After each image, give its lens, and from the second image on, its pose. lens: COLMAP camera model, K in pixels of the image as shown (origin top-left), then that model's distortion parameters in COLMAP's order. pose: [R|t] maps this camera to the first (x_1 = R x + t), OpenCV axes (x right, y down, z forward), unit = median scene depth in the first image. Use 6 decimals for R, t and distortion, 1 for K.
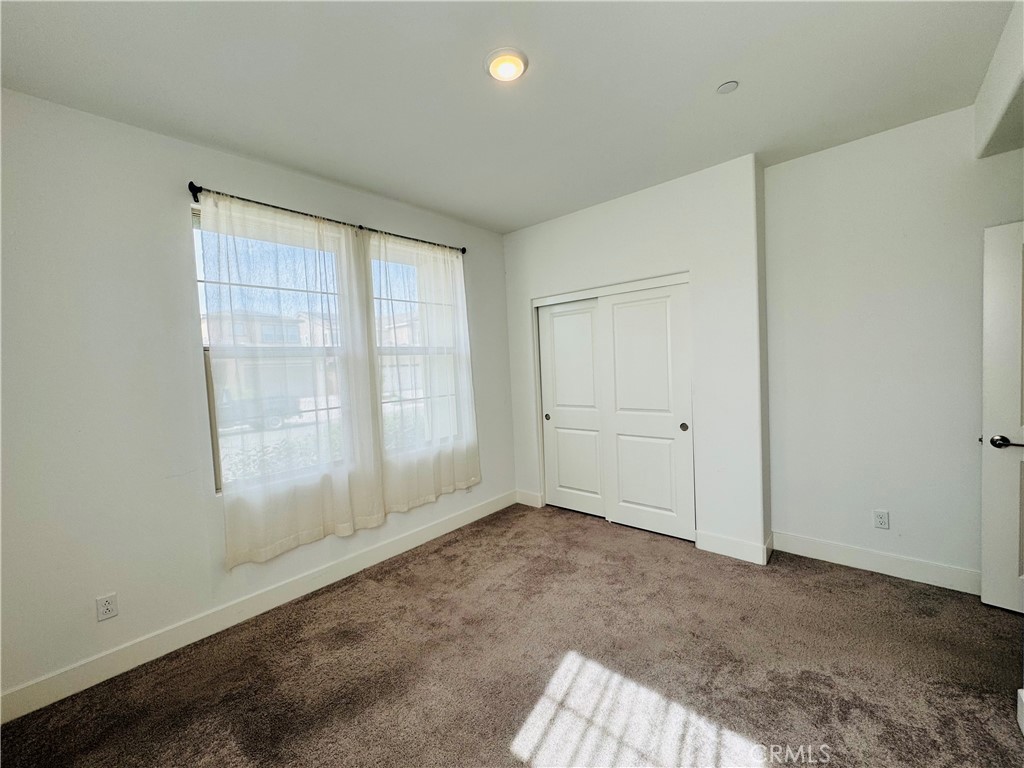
lens RADIAL K [[409.4, 0, 510.3], [0, 409.4, 383.2], [0, 0, 1]] dist [-0.008443, -0.000314]
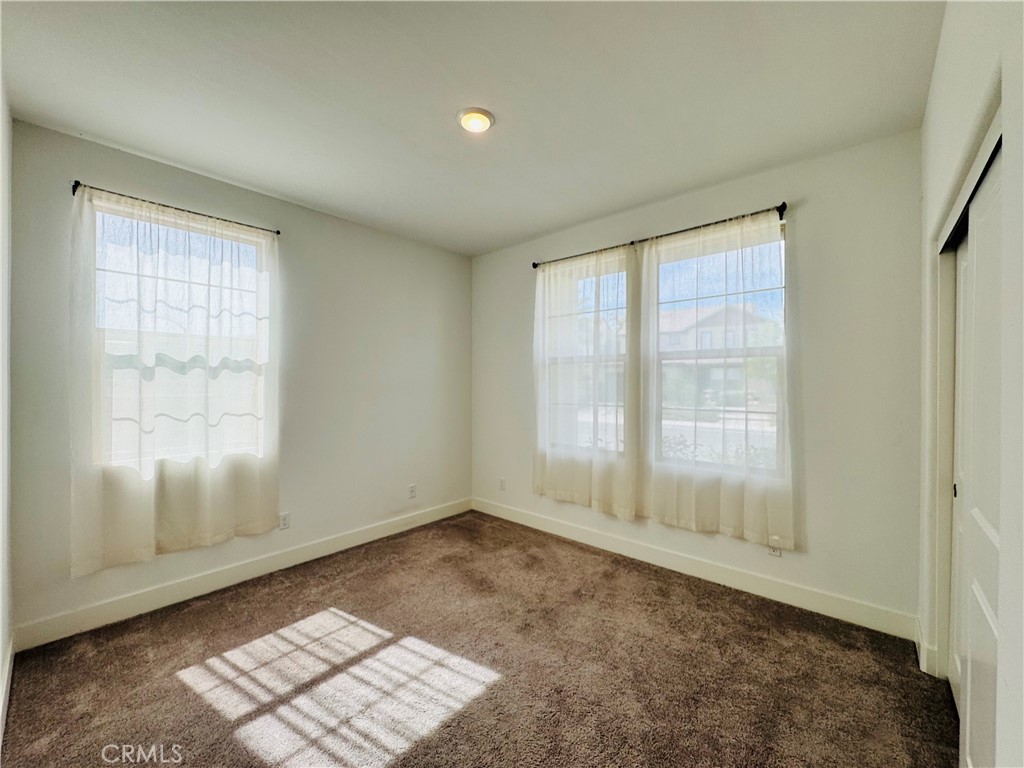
lens RADIAL K [[409.4, 0, 509.2], [0, 409.4, 382.9], [0, 0, 1]] dist [-0.008443, -0.000314]
pose [[0.000068, 0.049342, -0.998782, 0.778149], [-0.050394, 0.997513, 0.049276, -0.049730], [0.998729, 0.050330, 0.002554, 0.722273]]
